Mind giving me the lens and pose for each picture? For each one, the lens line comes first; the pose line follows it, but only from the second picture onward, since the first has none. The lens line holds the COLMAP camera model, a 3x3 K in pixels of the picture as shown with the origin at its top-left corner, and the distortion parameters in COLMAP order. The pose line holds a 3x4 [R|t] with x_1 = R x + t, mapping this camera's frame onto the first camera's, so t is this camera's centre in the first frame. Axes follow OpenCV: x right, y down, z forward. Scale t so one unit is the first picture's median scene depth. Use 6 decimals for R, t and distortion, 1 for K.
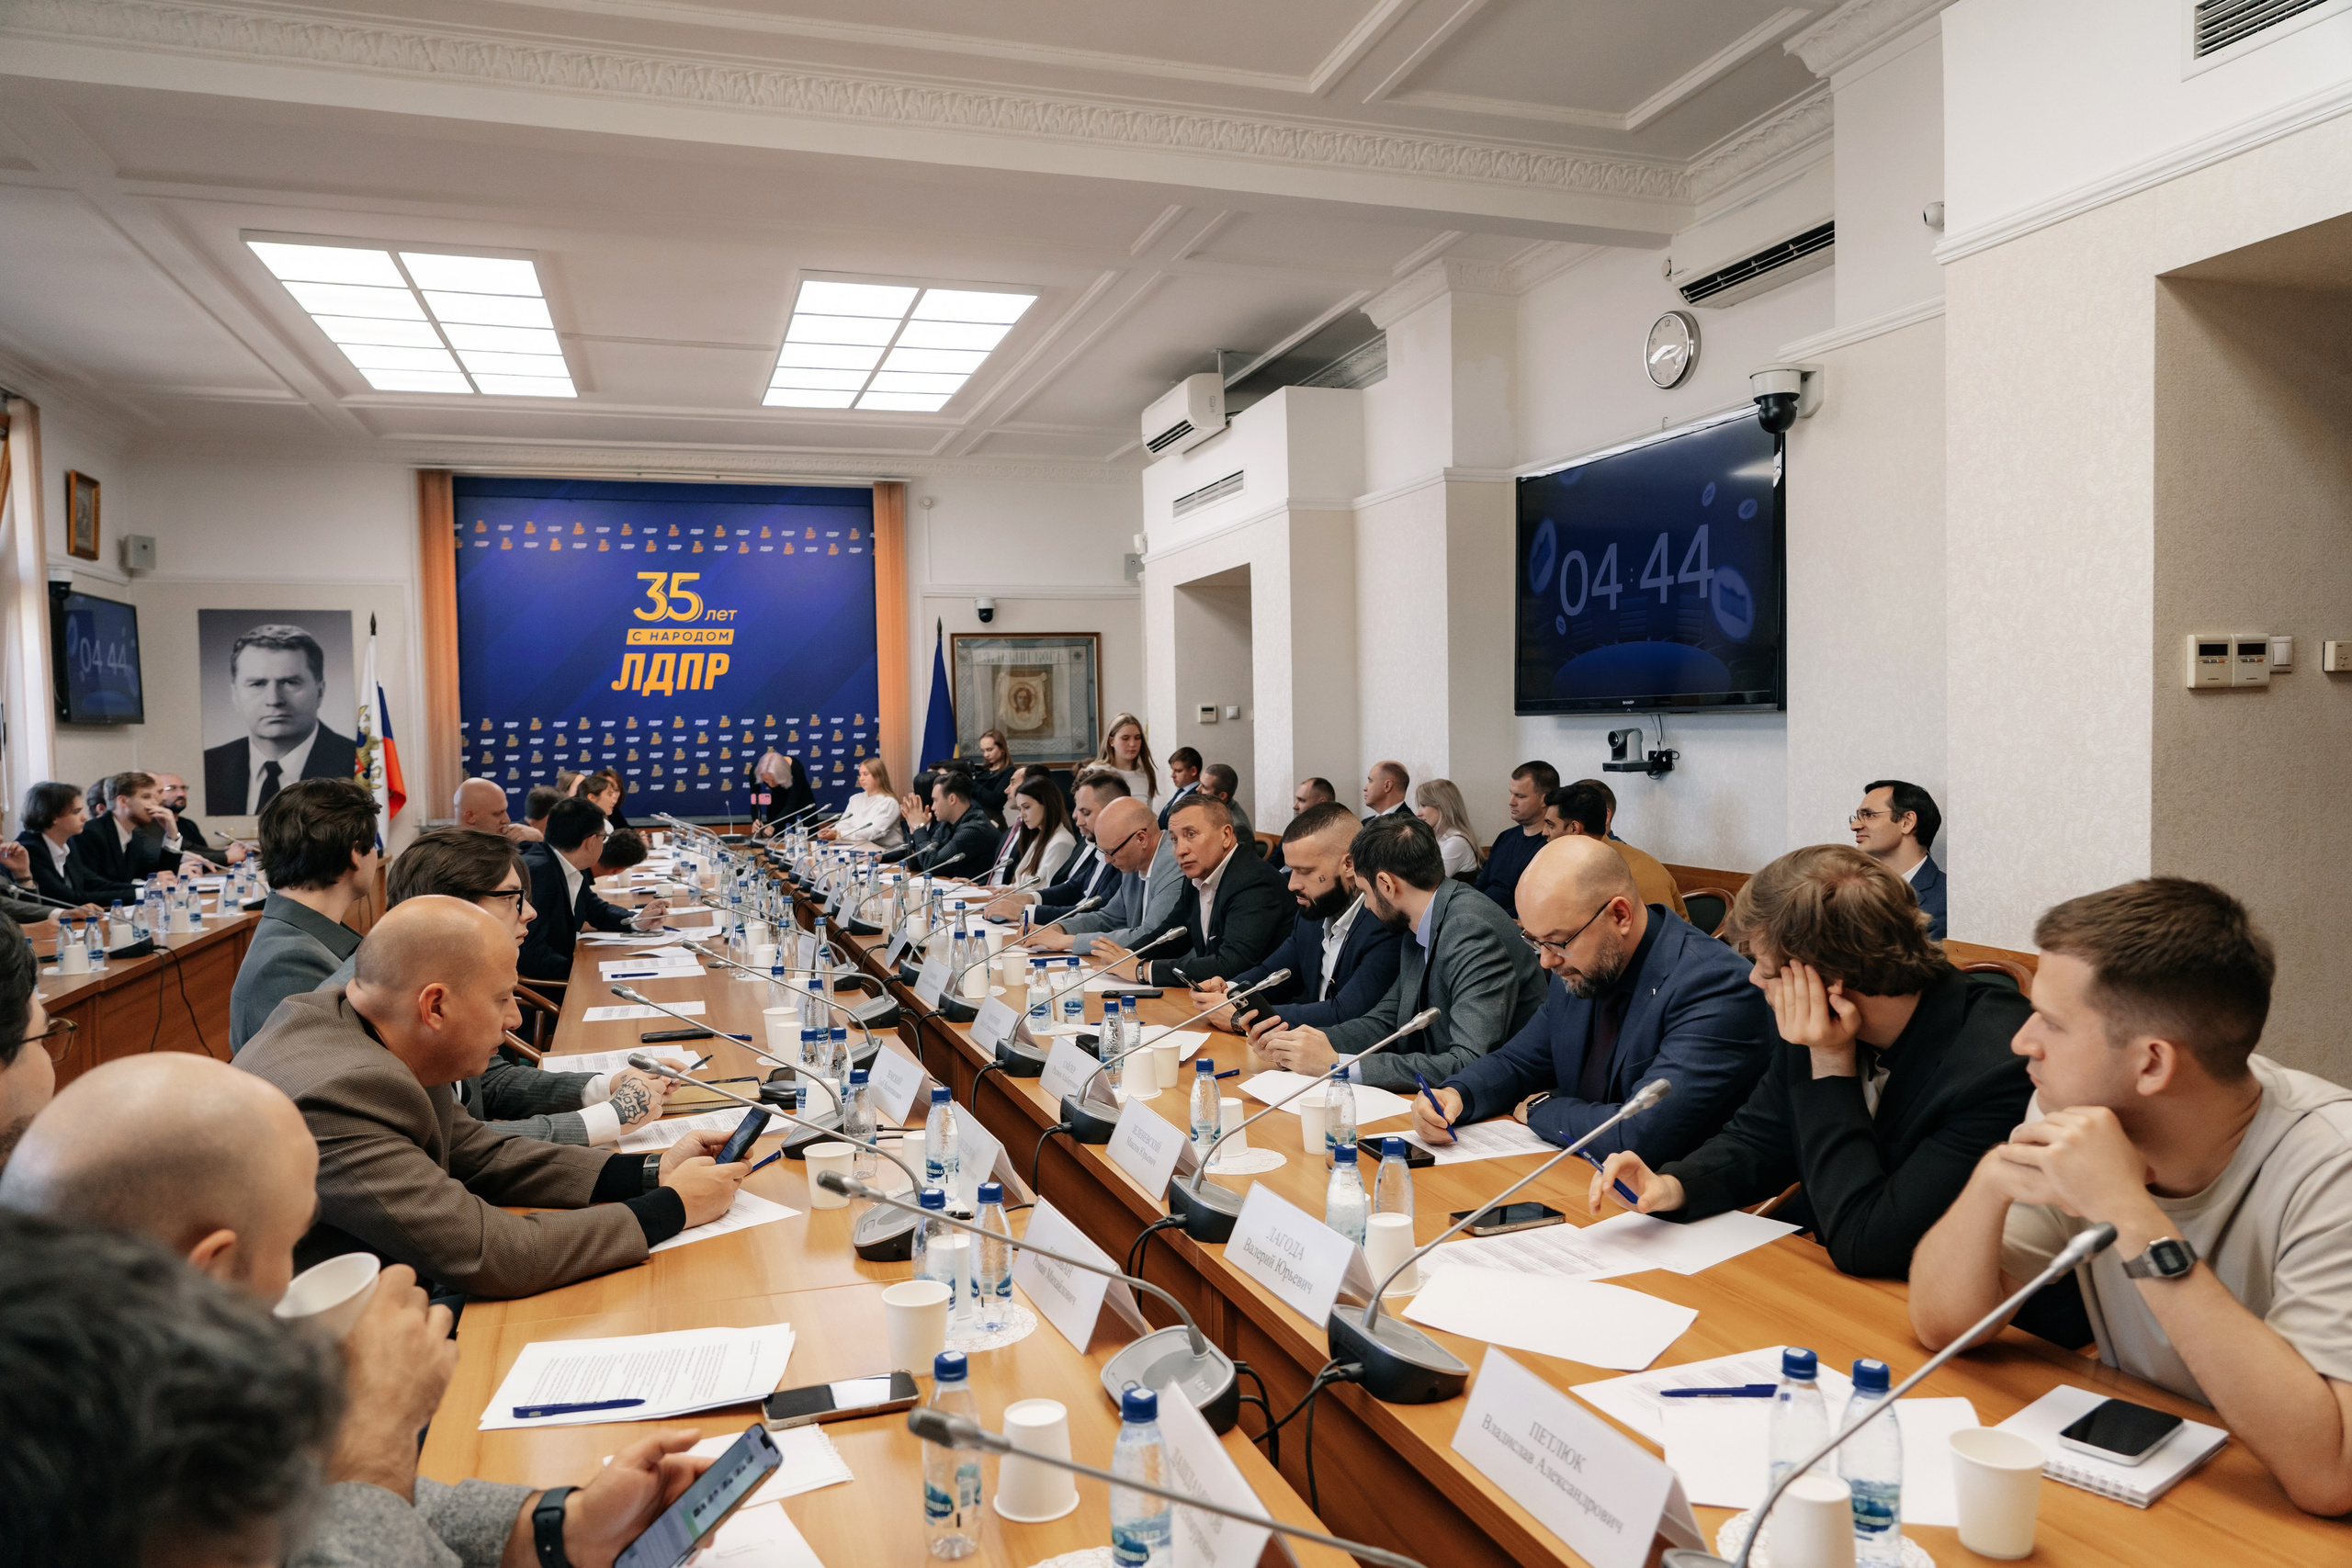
lens RADIAL K [[1556.3, 0, 1177.0], [0, 1556.3, 802.8], [0, 0, 1]] dist [-0.023688, 0.010410]
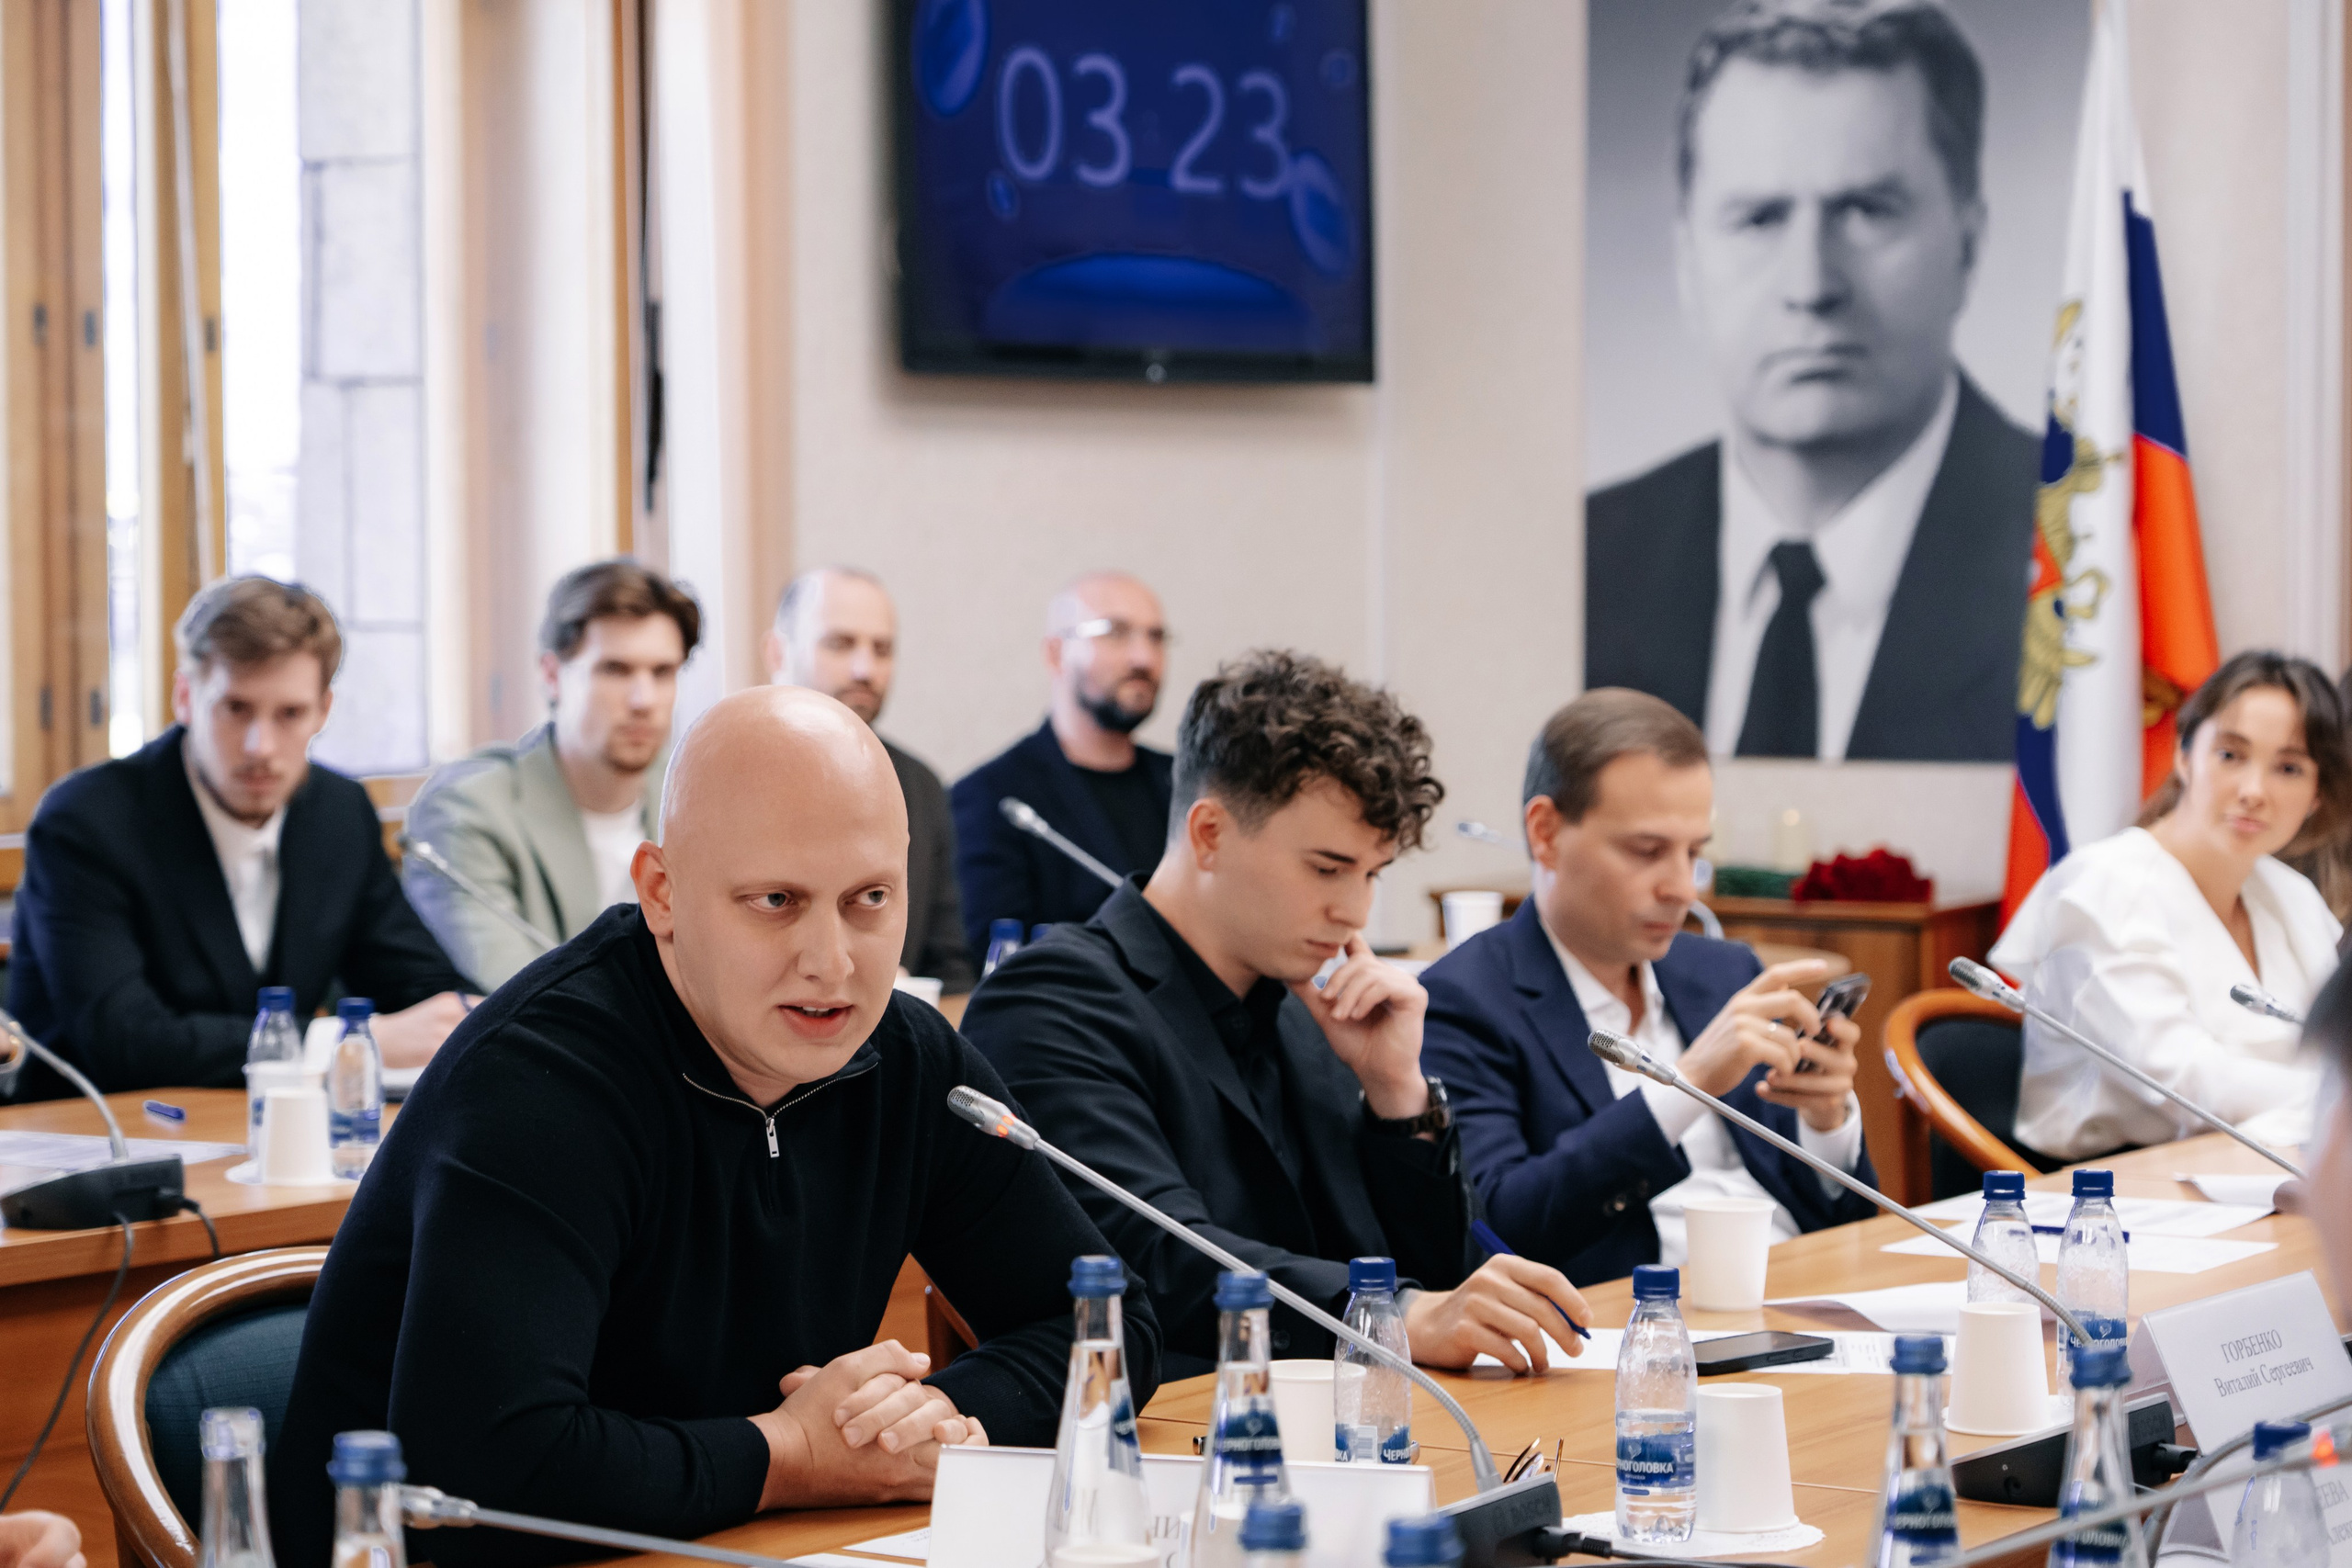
lens RADIAL K [[5561.7, 0, 1185.5], [0, 5561.7, 796.9], [0, 0, 1]] dist [0.147081, 0.000000]
pose [[0.593907, 0.050648, -0.802938, 0.061542], [-0.042478, 0.998598, 0.031571, -0.010433], [0.803412, 0.015357, 0.595226, 0.419712]]
